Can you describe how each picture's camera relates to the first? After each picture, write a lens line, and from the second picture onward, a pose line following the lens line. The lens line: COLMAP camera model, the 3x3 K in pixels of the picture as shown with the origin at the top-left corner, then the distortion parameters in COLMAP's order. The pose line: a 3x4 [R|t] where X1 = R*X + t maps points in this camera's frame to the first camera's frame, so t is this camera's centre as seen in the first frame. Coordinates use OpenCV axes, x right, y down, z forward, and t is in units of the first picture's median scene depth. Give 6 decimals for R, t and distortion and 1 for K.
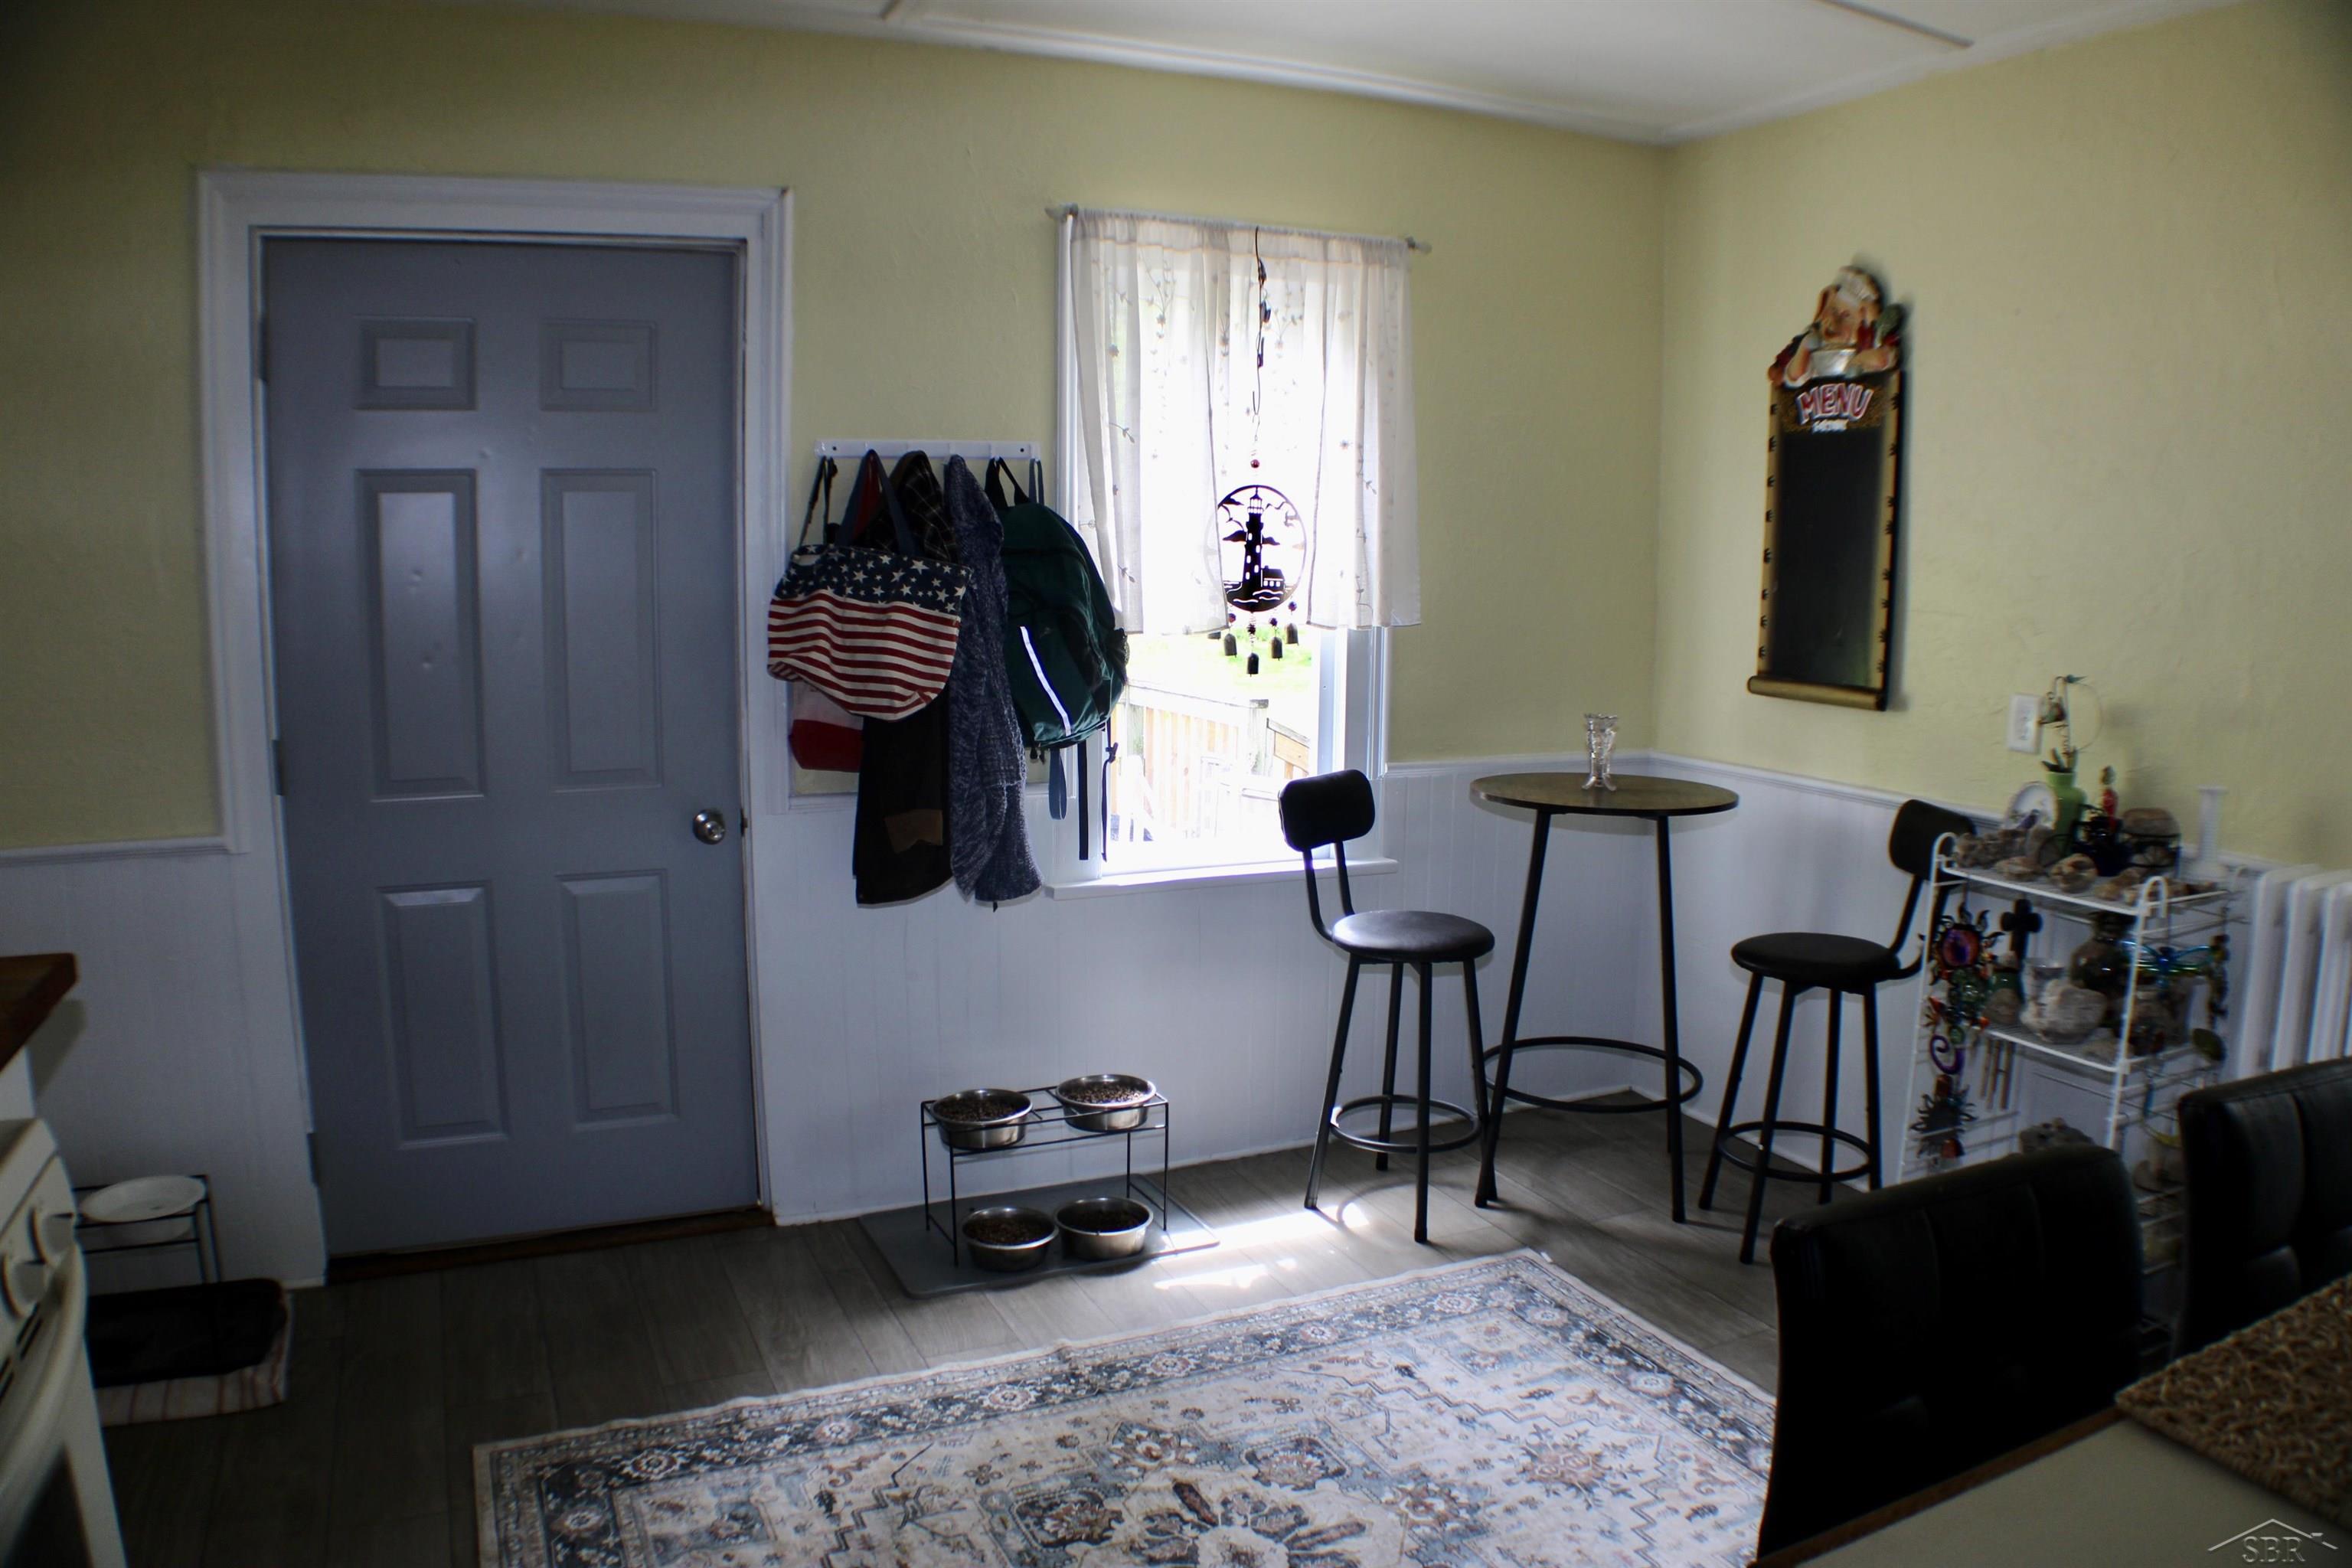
lens RADIAL K [[1647.9, 0, 1176.0], [0, 1647.9, 784.0], [0, 0, 1]] dist [-0.260634, 0.156966]
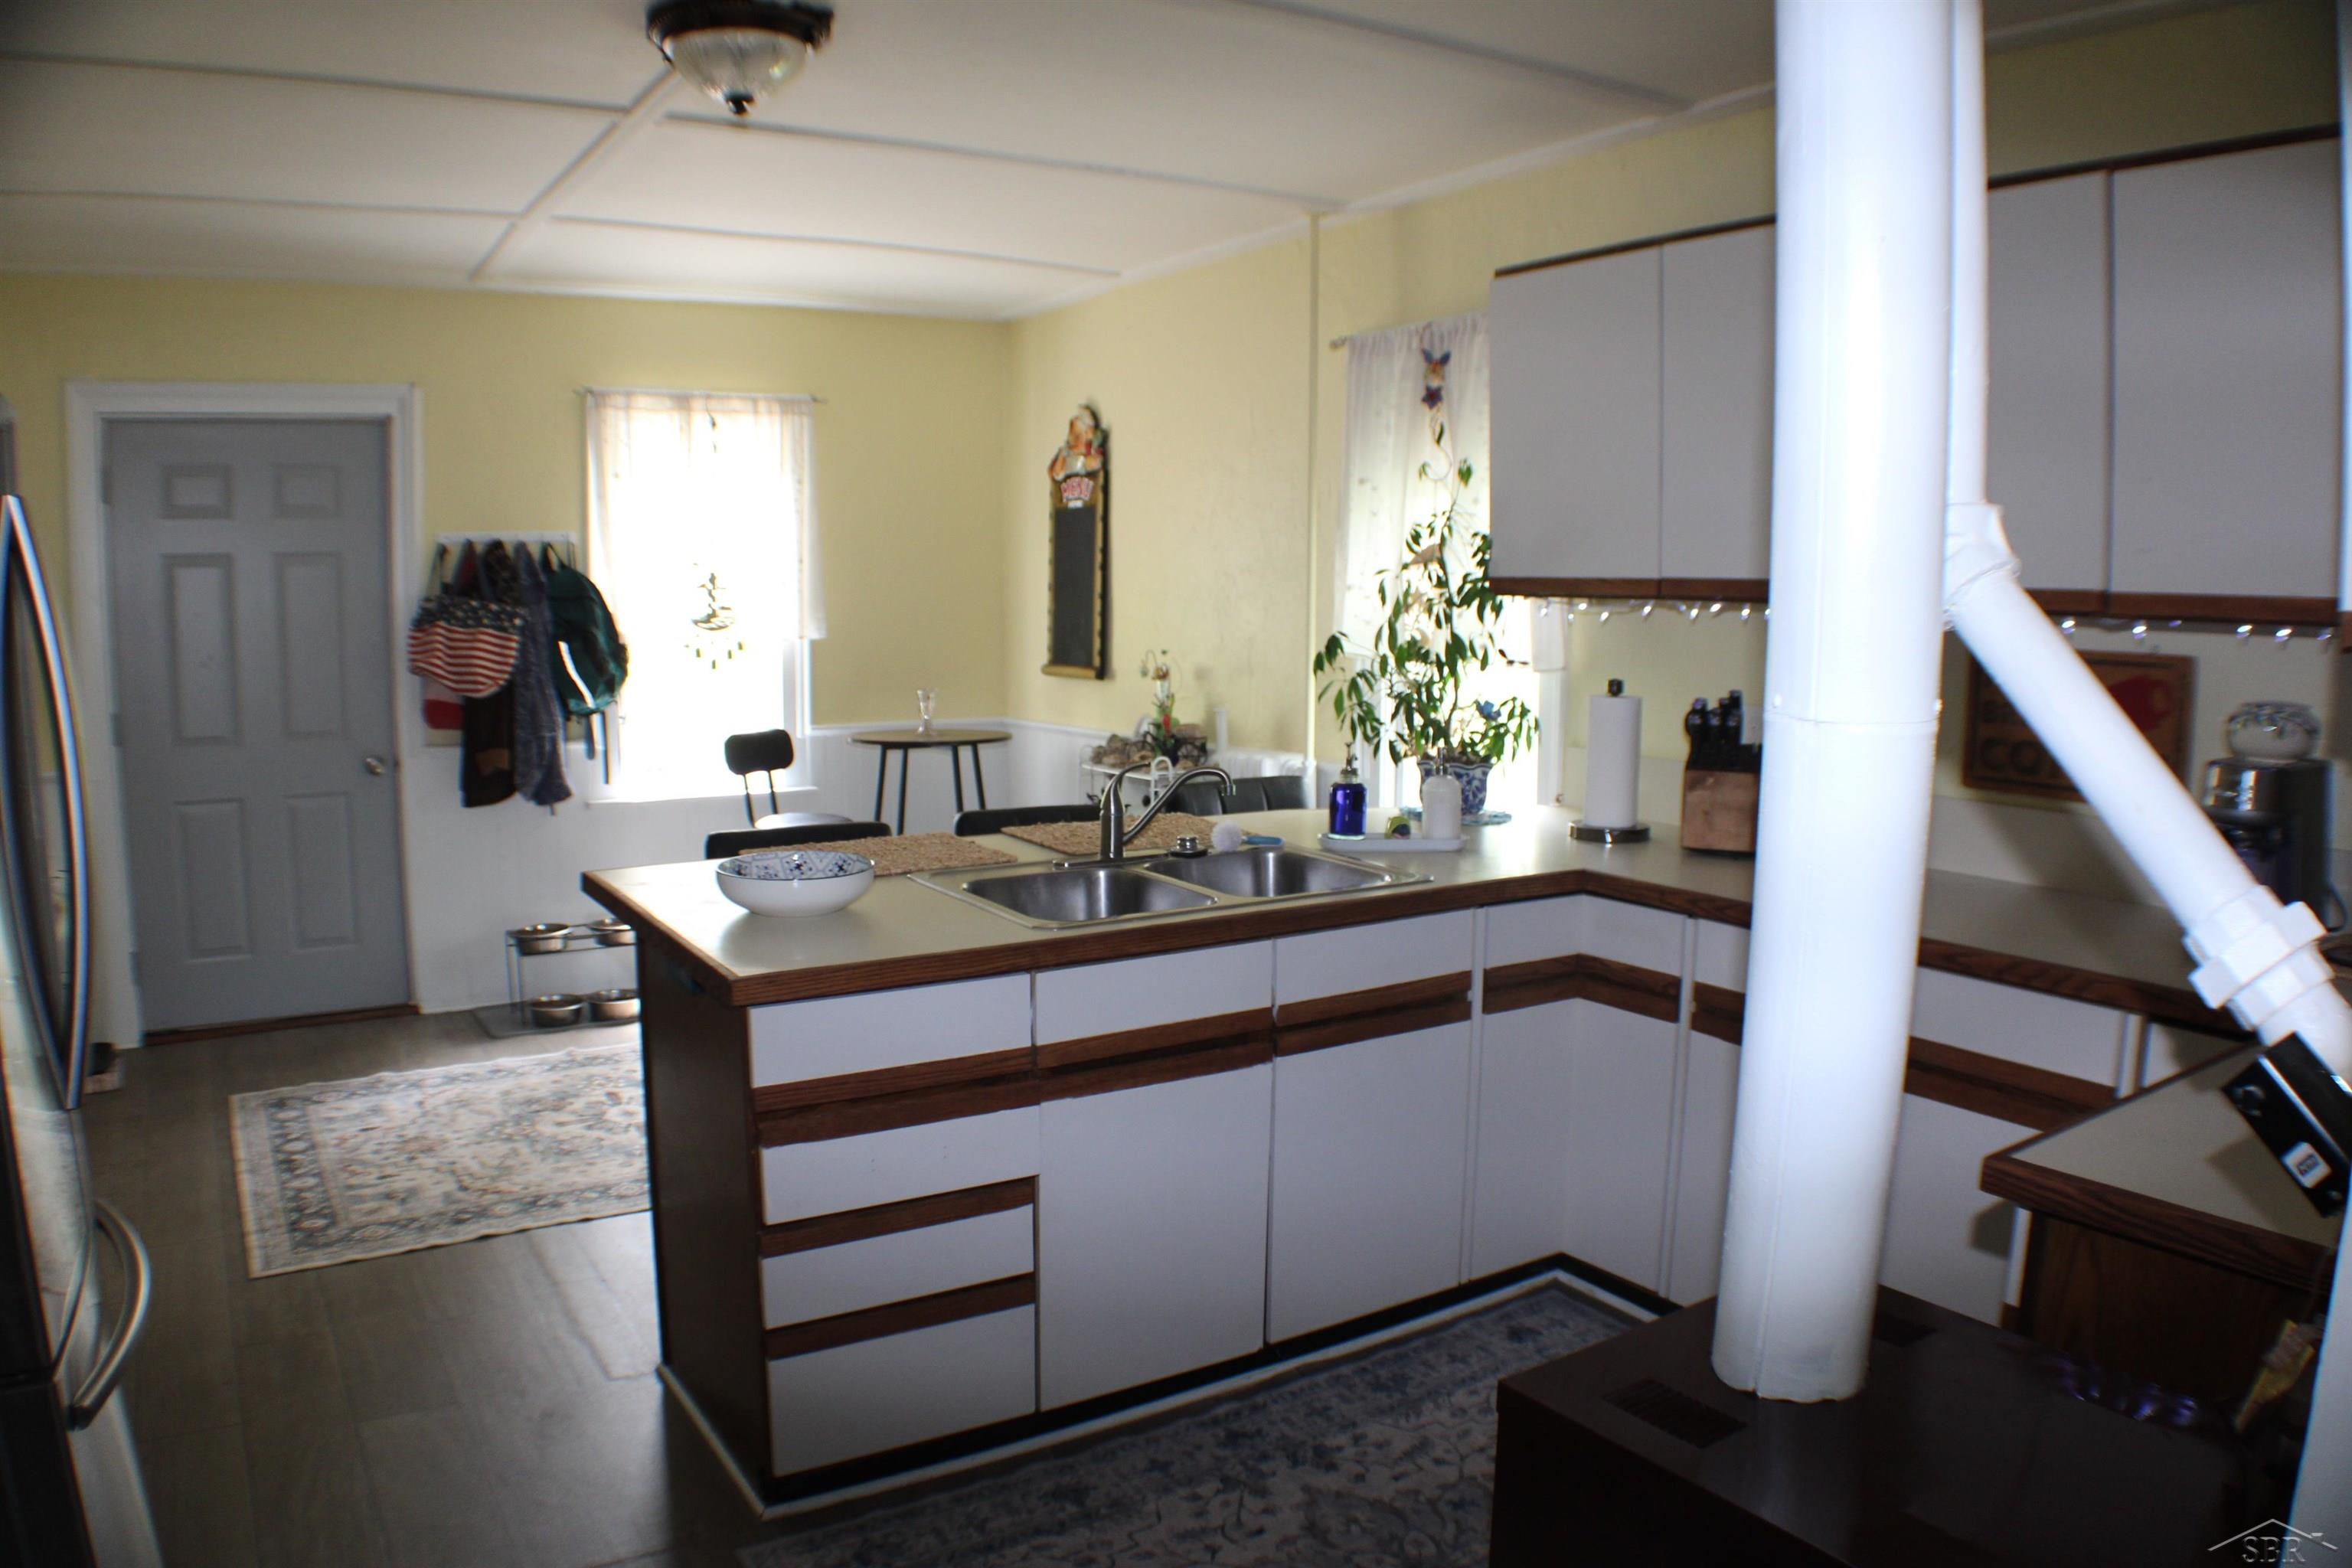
lens RADIAL K [[1638.3, 0, 1176.0], [0, 1638.3, 784.0], [0, 0, 1]] dist [-0.217870, 0.079988]
pose [[0.989995, -0.024640, 0.138937, 0.303217], [0.028605, 0.999237, -0.026610, 0.111183], [-0.138175, 0.030318, 0.989944, -0.697236]]
